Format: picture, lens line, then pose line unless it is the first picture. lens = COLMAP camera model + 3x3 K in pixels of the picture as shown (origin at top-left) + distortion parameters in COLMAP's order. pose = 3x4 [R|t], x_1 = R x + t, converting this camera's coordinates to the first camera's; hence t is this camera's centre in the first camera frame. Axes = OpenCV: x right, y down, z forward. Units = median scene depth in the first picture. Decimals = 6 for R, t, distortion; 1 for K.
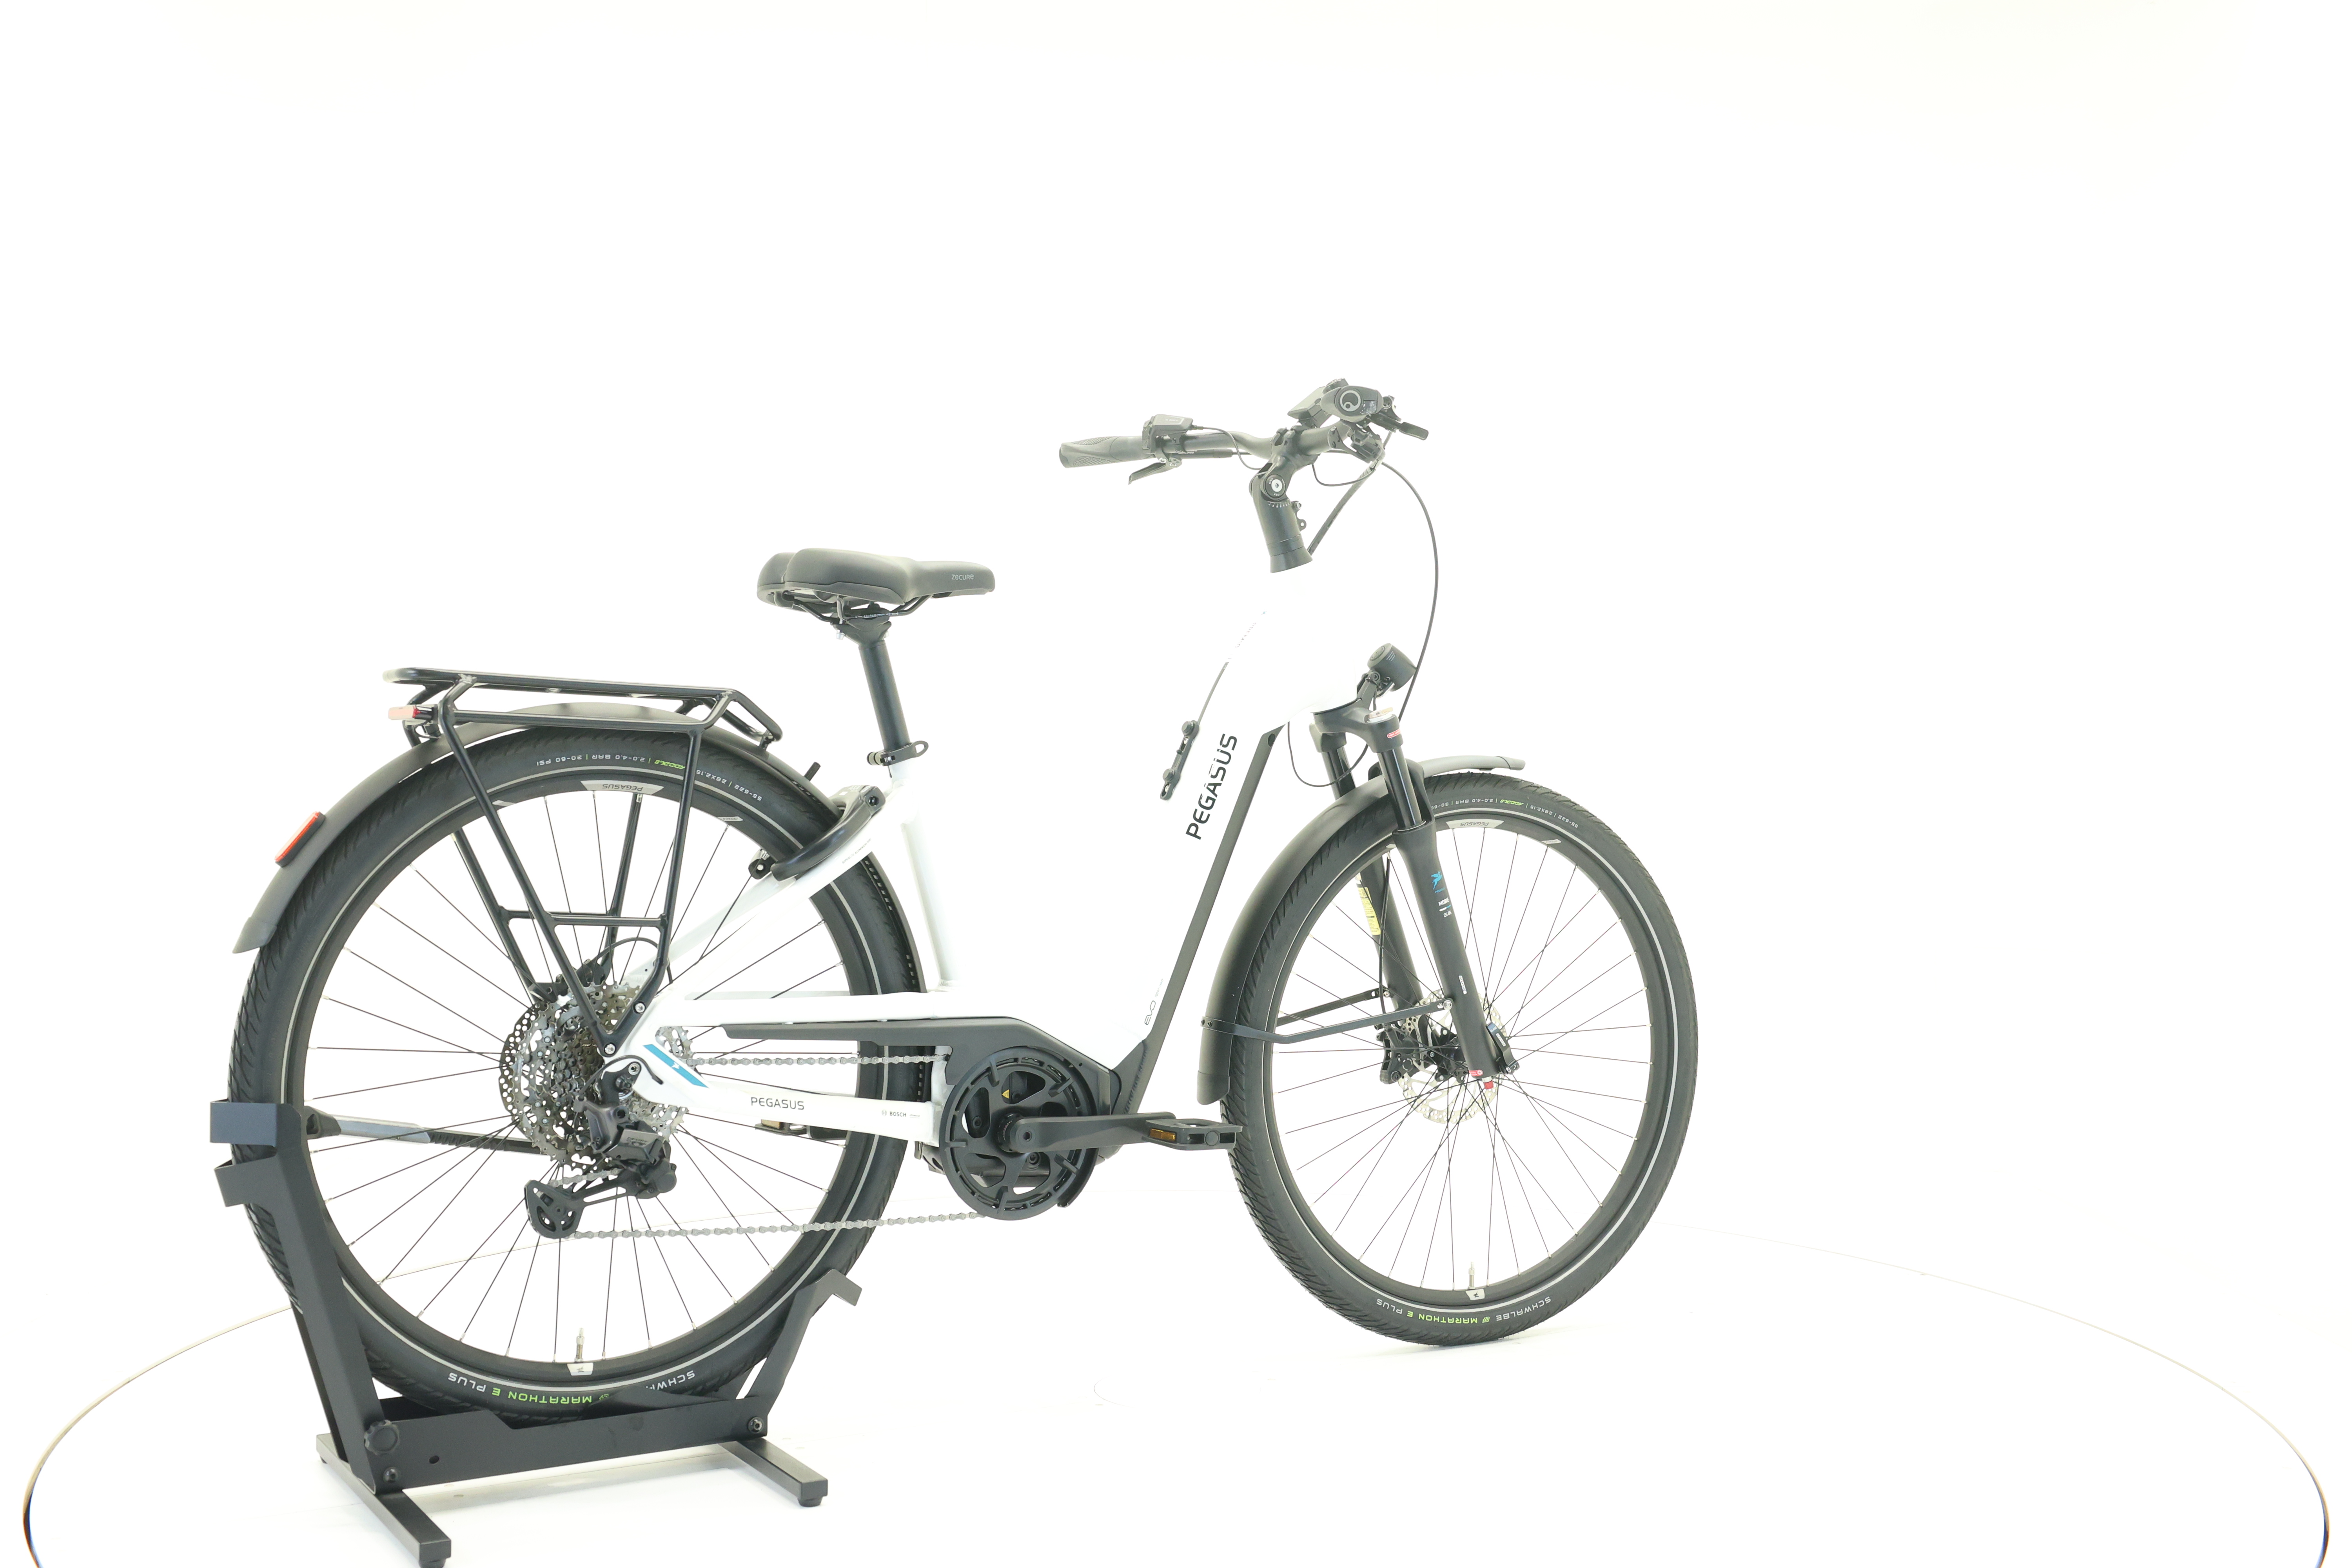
lens RADIAL K [[2483.5, 0, 1174.8], [0, 2483.5, 735.4], [0, 0, 1]] dist [-0.007328, 0.014287]
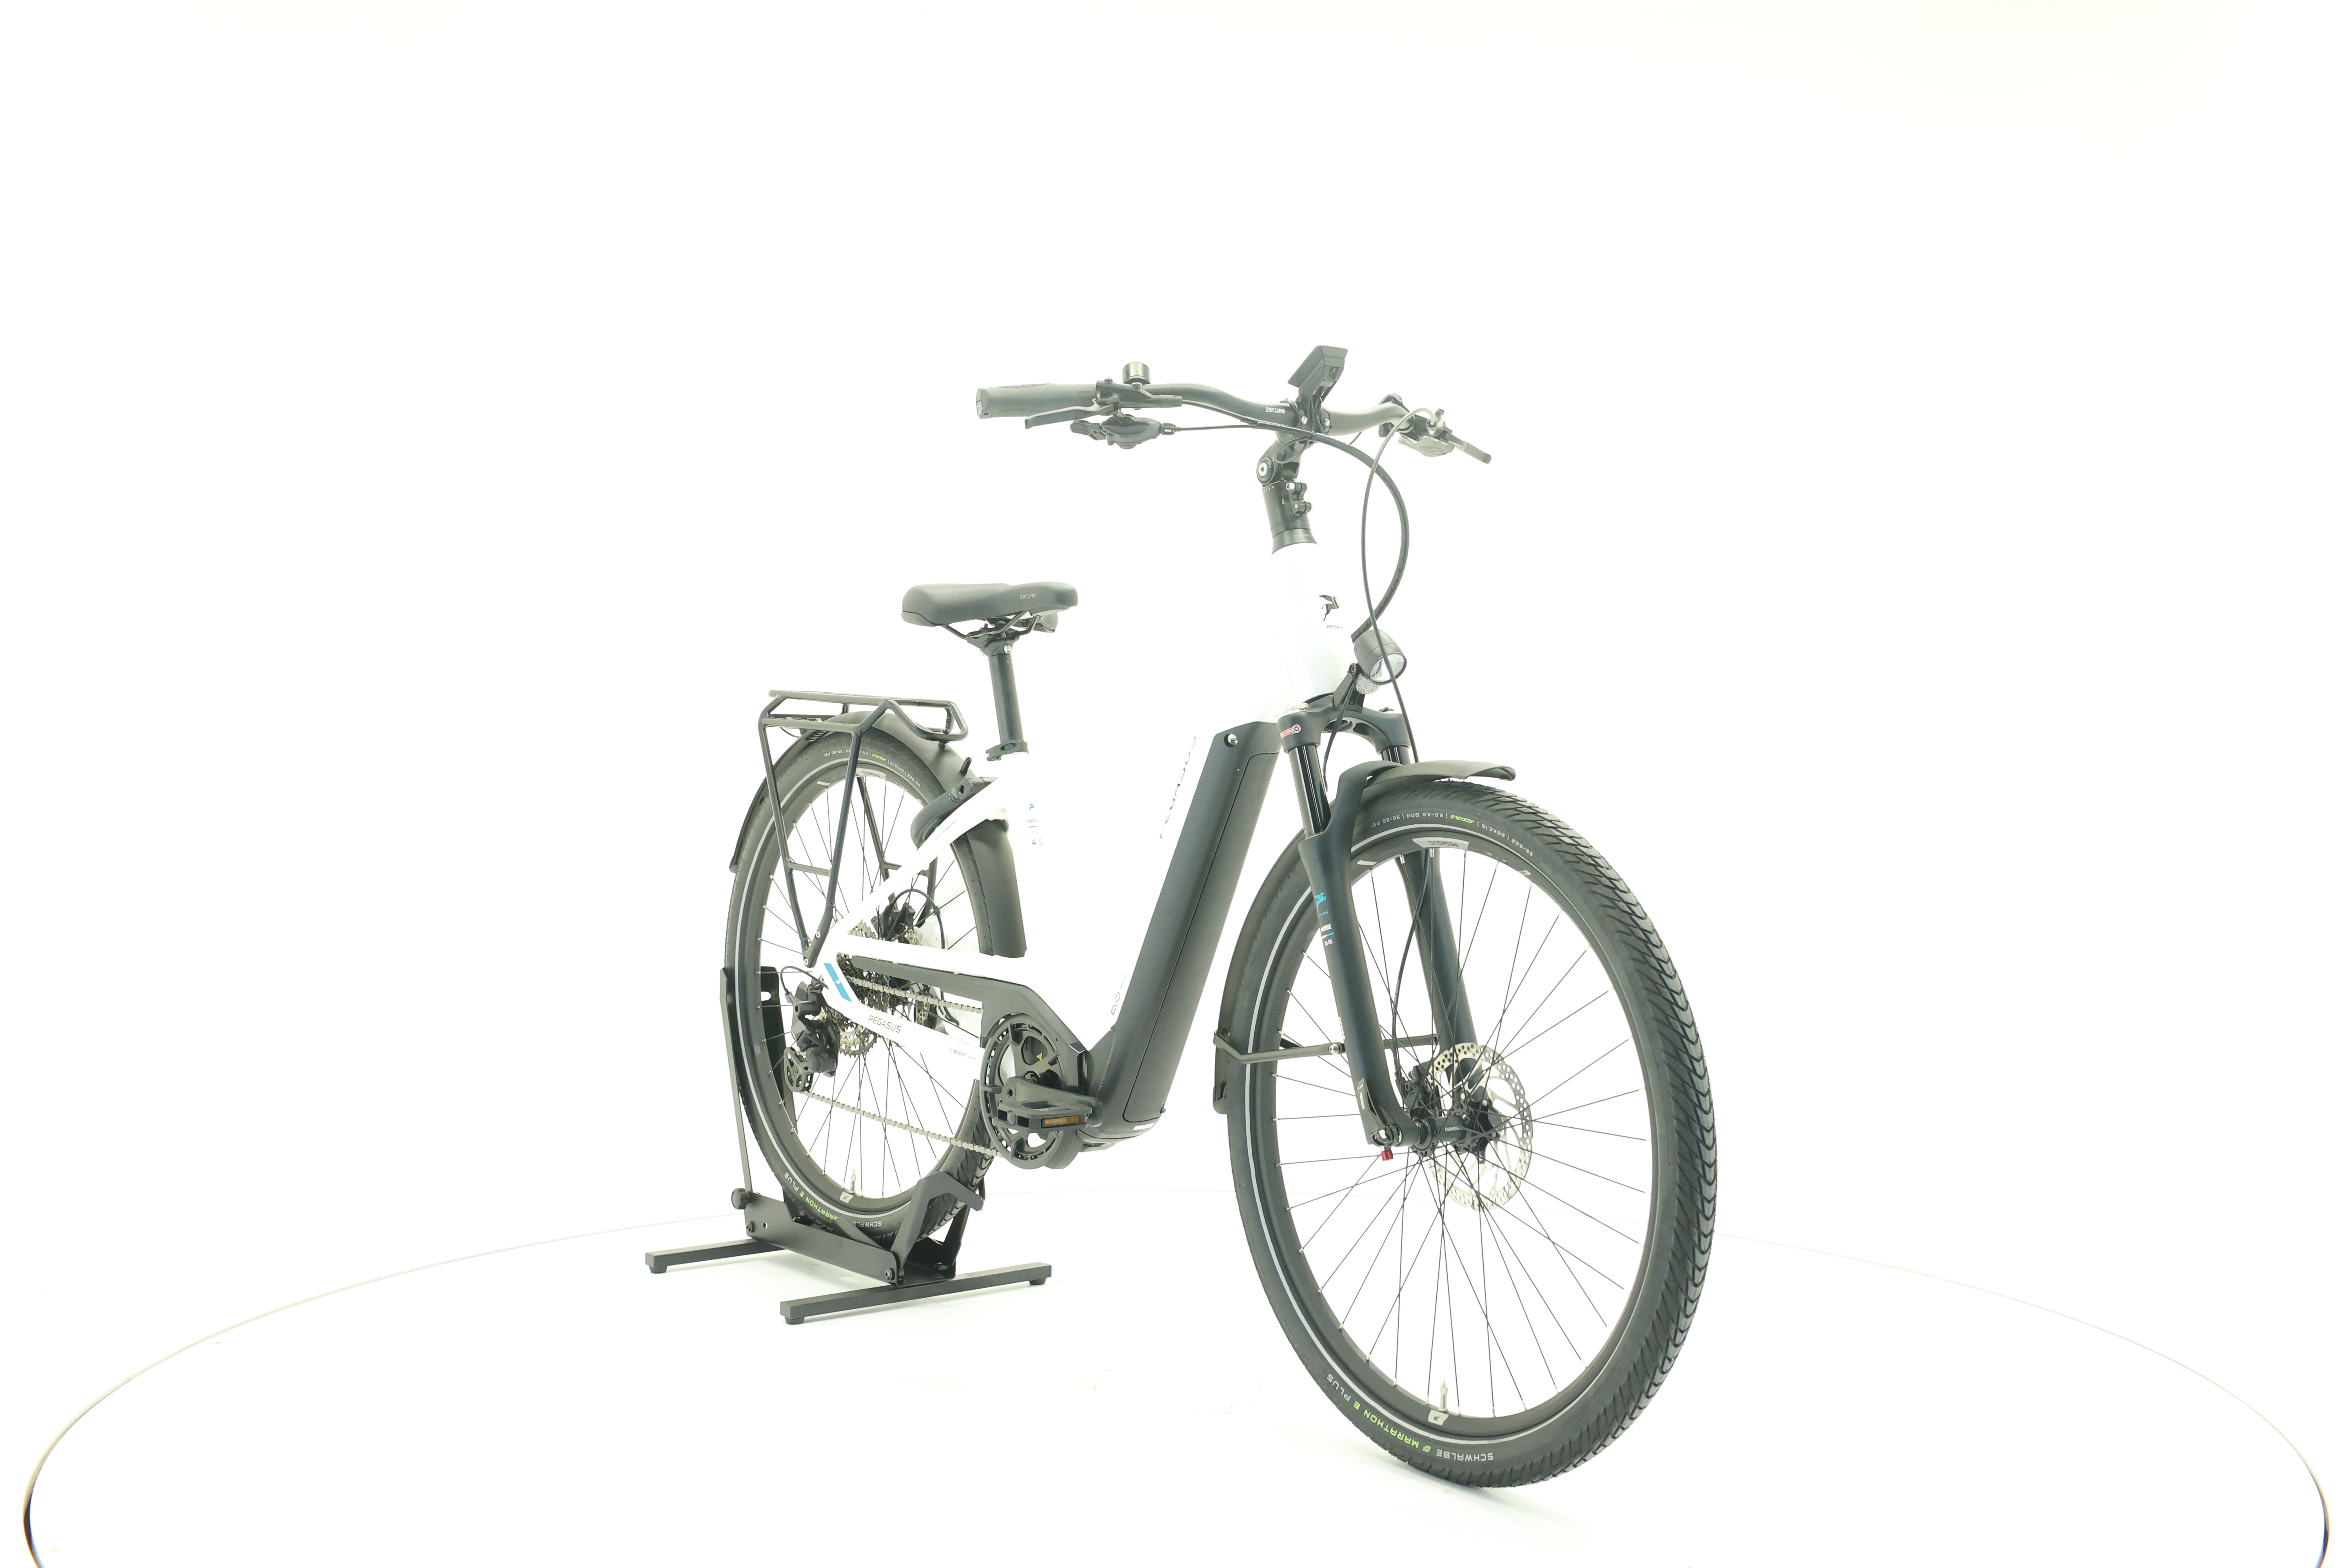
lens RADIAL K [[2483.5, 0, 1174.8], [0, 2483.5, 735.4], [0, 0, 1]] dist [-0.007328, 0.014287]
pose [[0.130336, -0.001508, -0.991469, 1.066919], [-0.002766, 0.999994, -0.001885, 0.002112], [0.991466, 0.002988, 0.130331, 0.932500]]
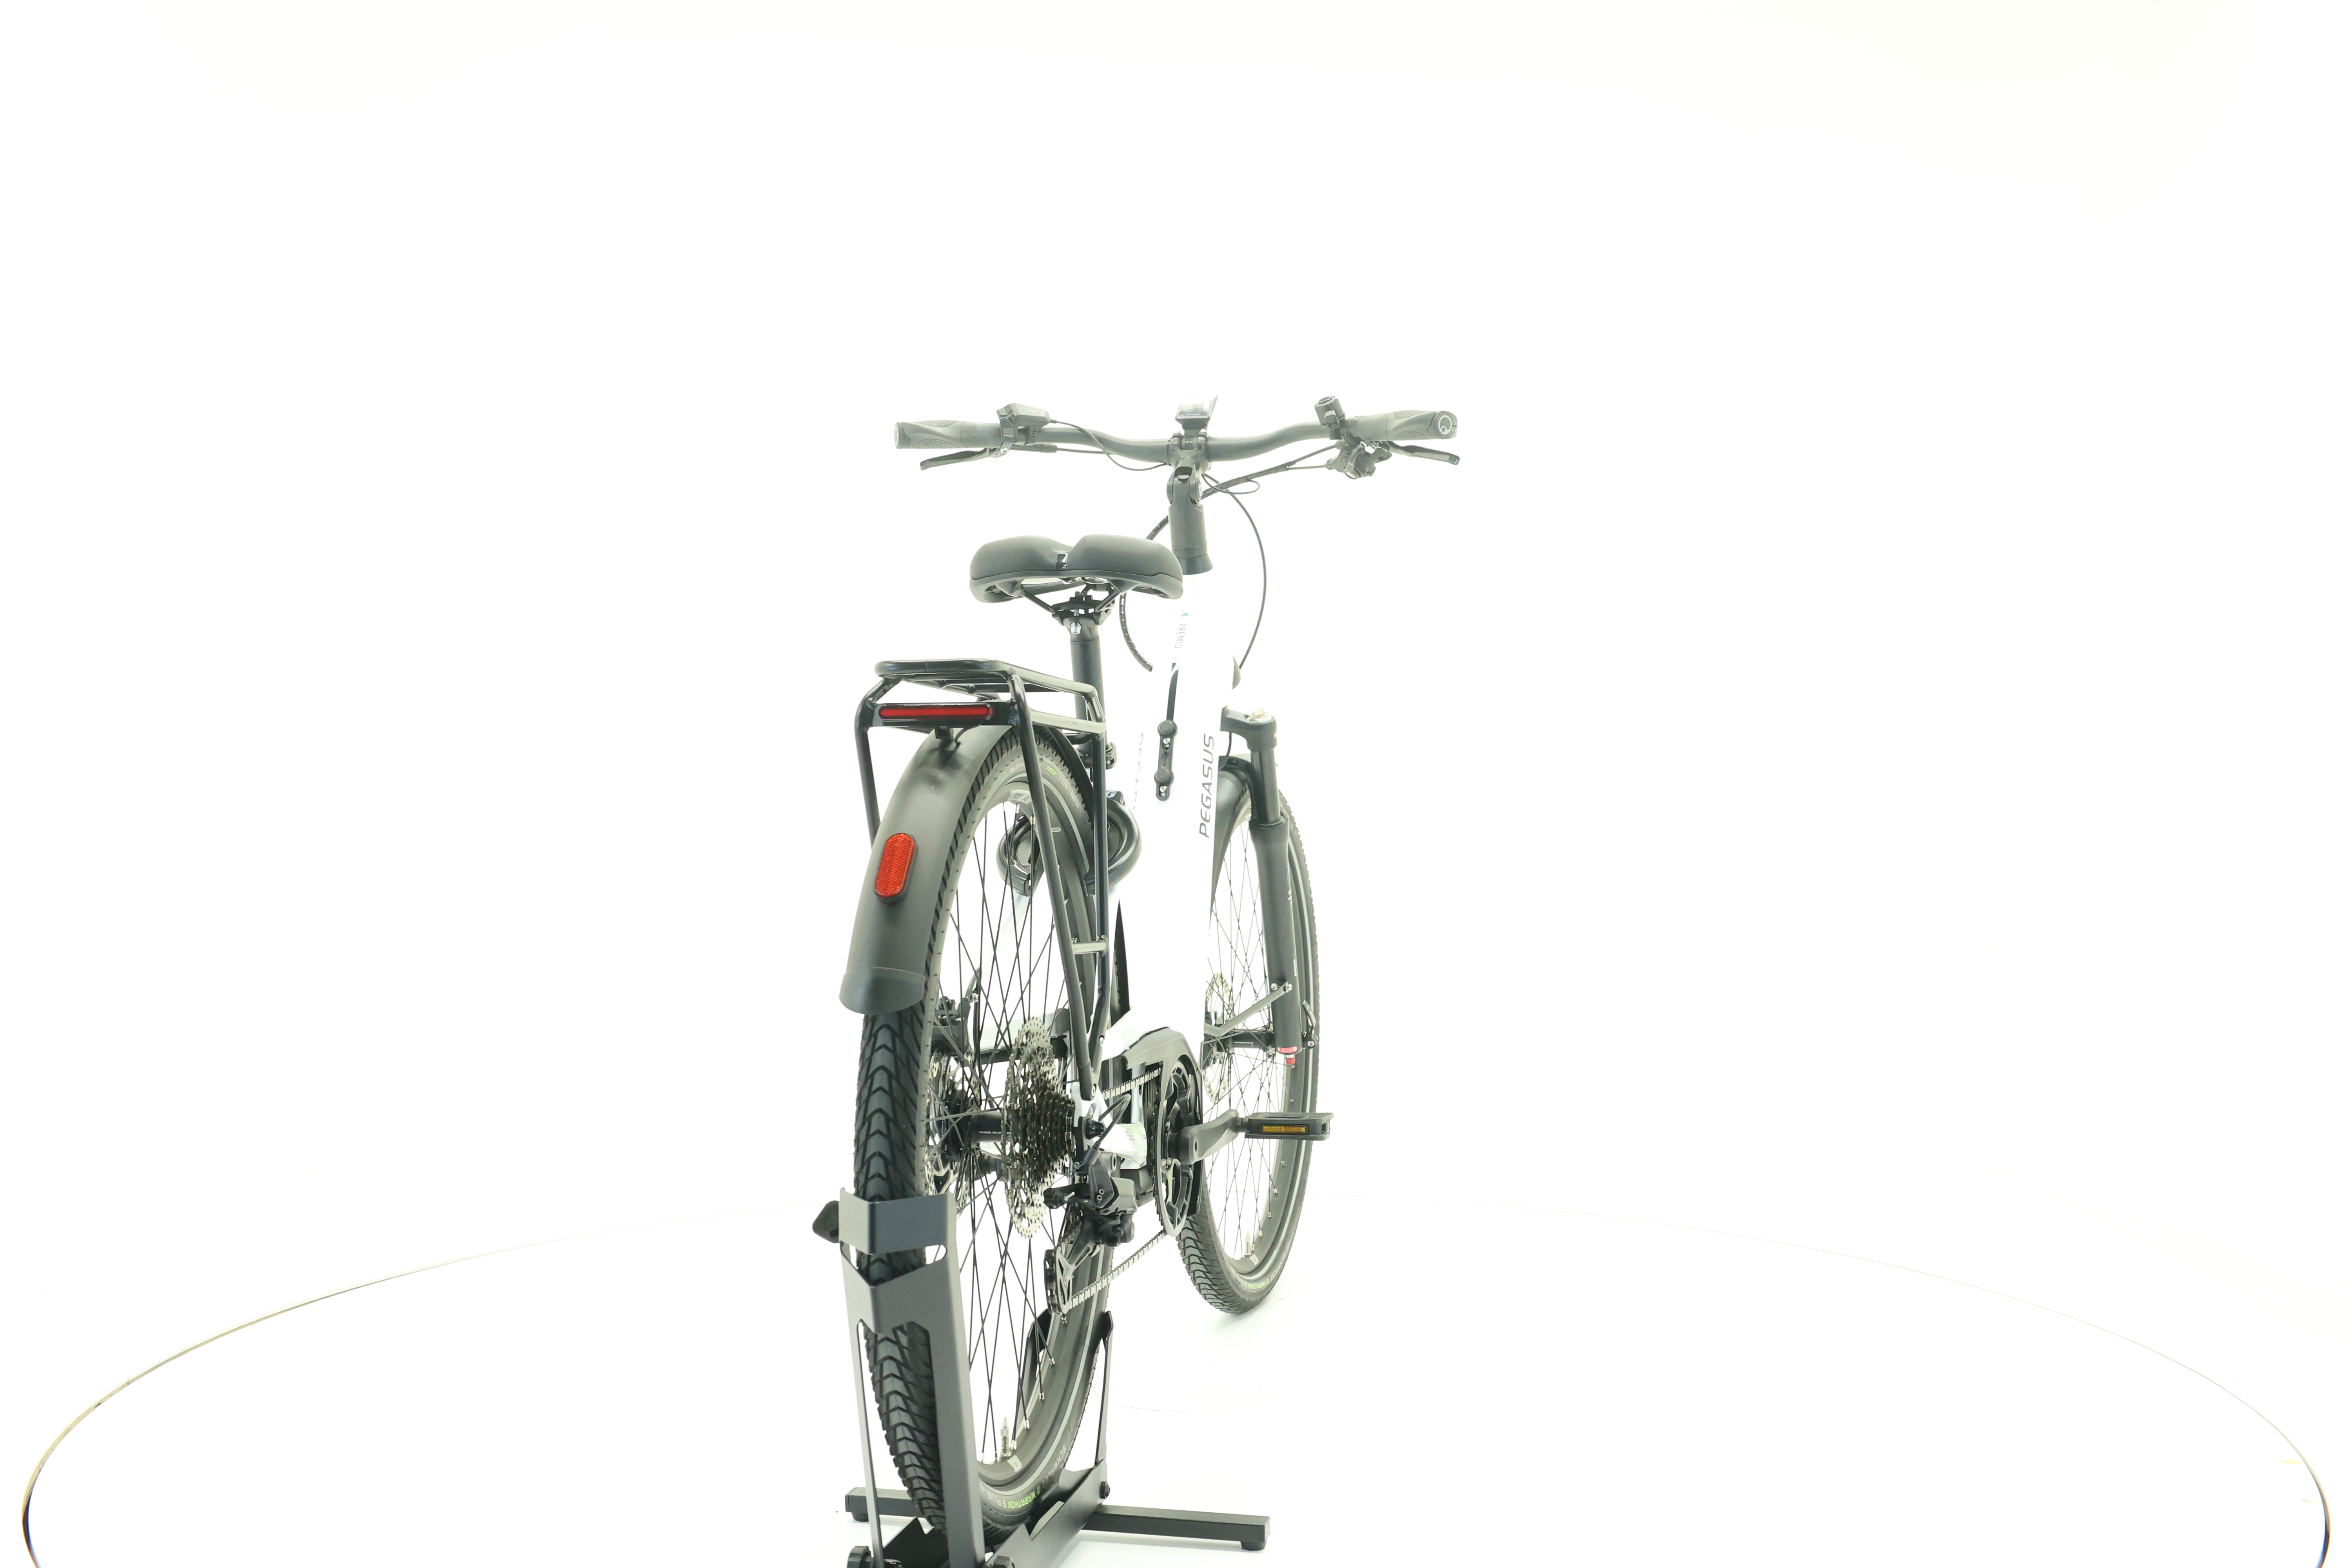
lens RADIAL K [[2483.5, 0, 1174.8], [0, 2483.5, 735.4], [0, 0, 1]] dist [-0.007328, 0.014287]
pose [[0.695424, -0.001573, 0.718598, -0.771179], [-0.001073, 0.999994, 0.003227, -0.003515], [-0.718599, -0.003015, 0.695418, 0.329327]]
